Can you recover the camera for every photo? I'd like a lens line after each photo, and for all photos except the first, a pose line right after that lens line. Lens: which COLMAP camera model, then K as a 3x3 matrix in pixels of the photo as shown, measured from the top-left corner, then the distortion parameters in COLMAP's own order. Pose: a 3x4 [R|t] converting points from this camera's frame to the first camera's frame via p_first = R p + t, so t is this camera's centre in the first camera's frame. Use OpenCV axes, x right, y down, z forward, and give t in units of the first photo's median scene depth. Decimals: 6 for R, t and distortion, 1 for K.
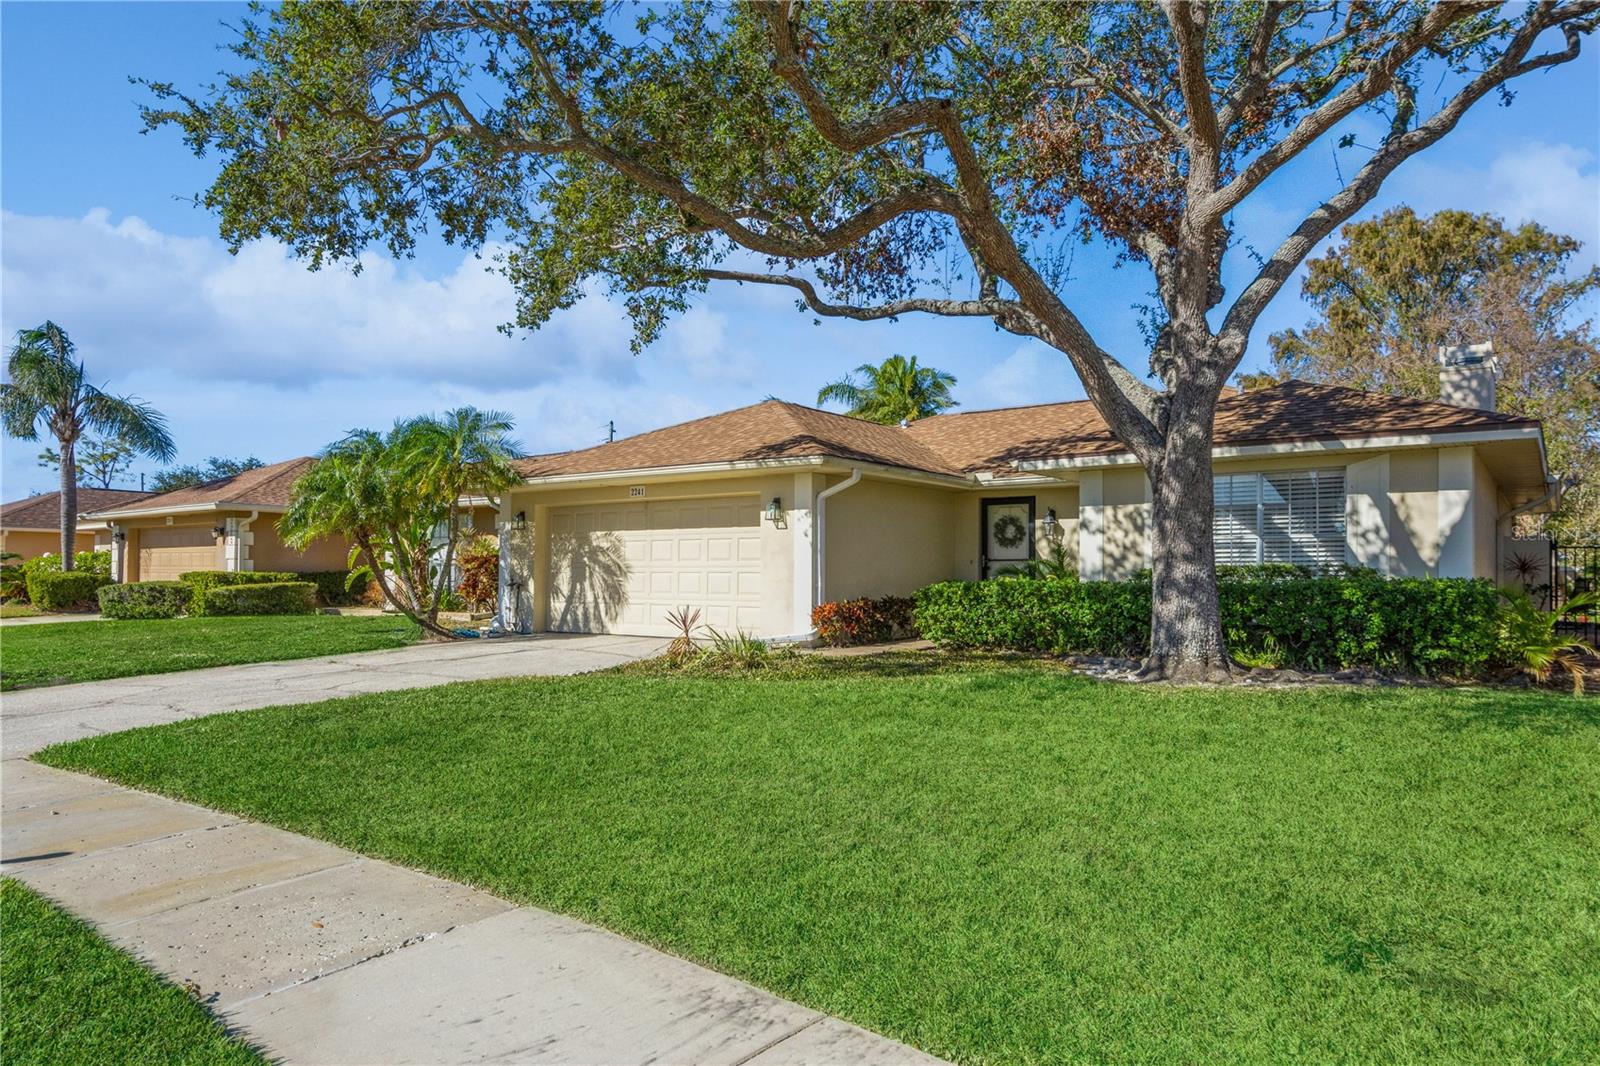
lens RADIAL K [[1014.8, 0, 799.3], [0, 1014.8, 569.6], [0, 0, 1]] dist [0.024975, -0.026089]
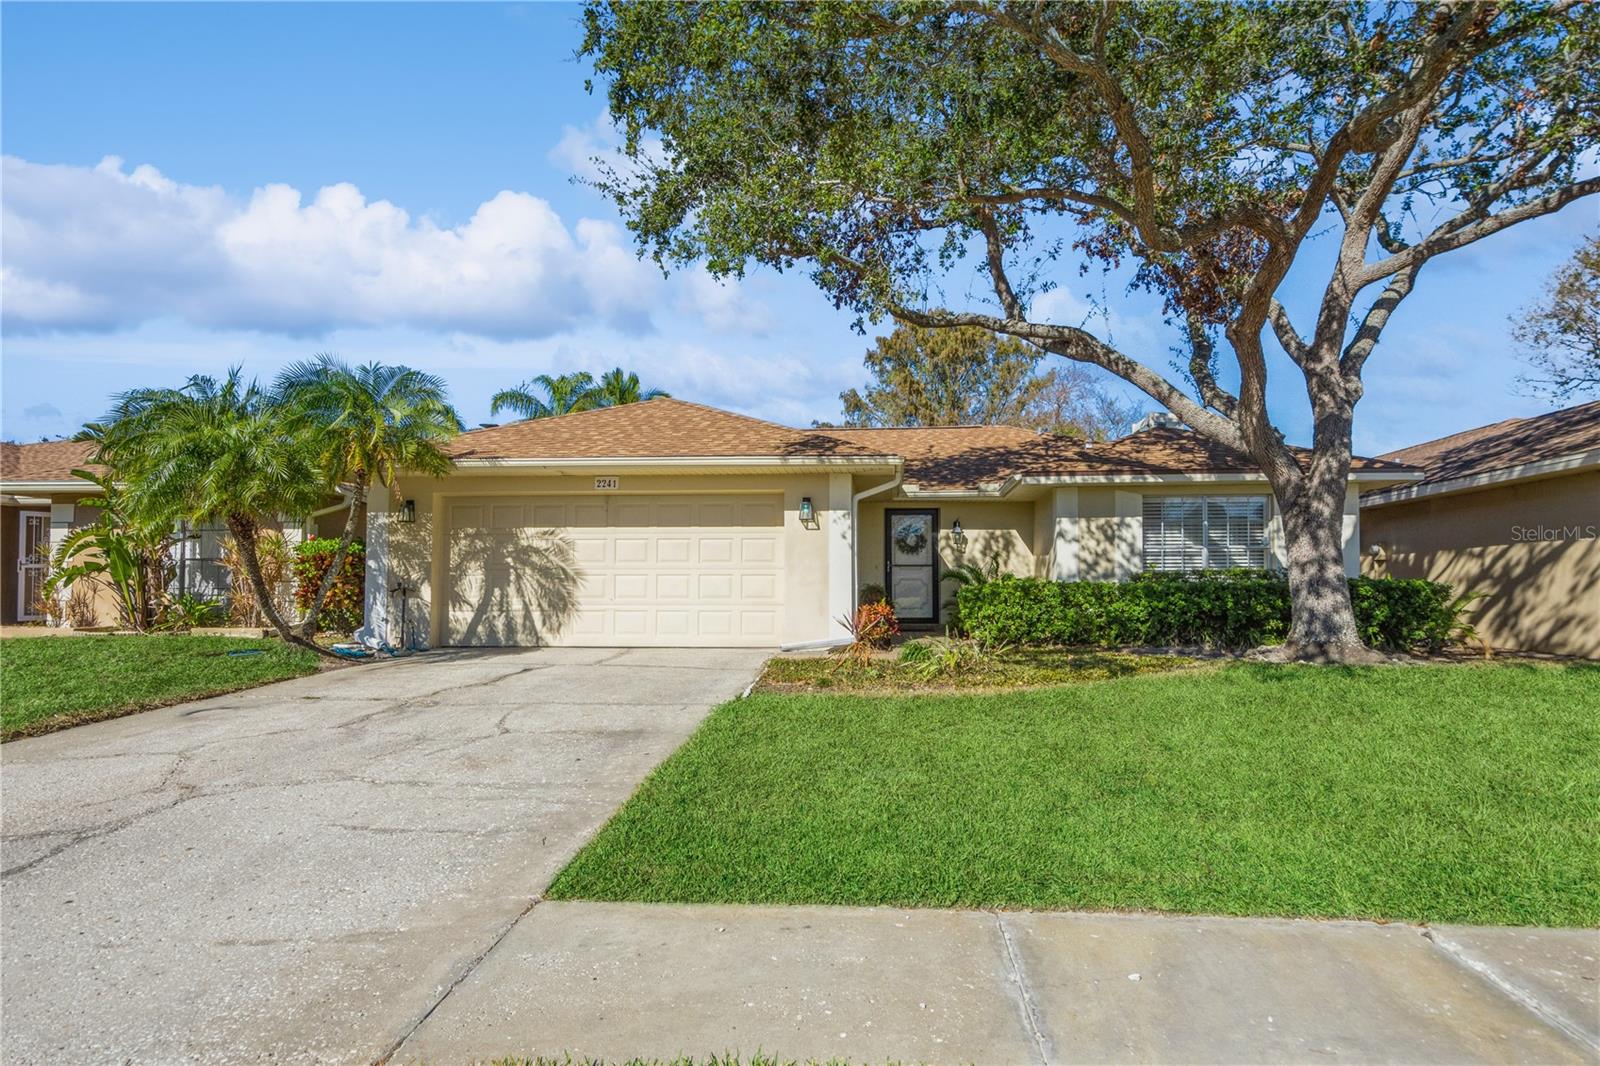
lens RADIAL K [[890.8, 0, 818.7], [0, 890.8, 567.6], [0, 0, 1]] dist [0.009643, -0.000625]
pose [[0.851272, 0.008685, 0.524653, -0.461971], [-0.000906, 0.999886, -0.015082, 0.008499], [-0.524724, 0.012364, 0.851183, 0.278969]]
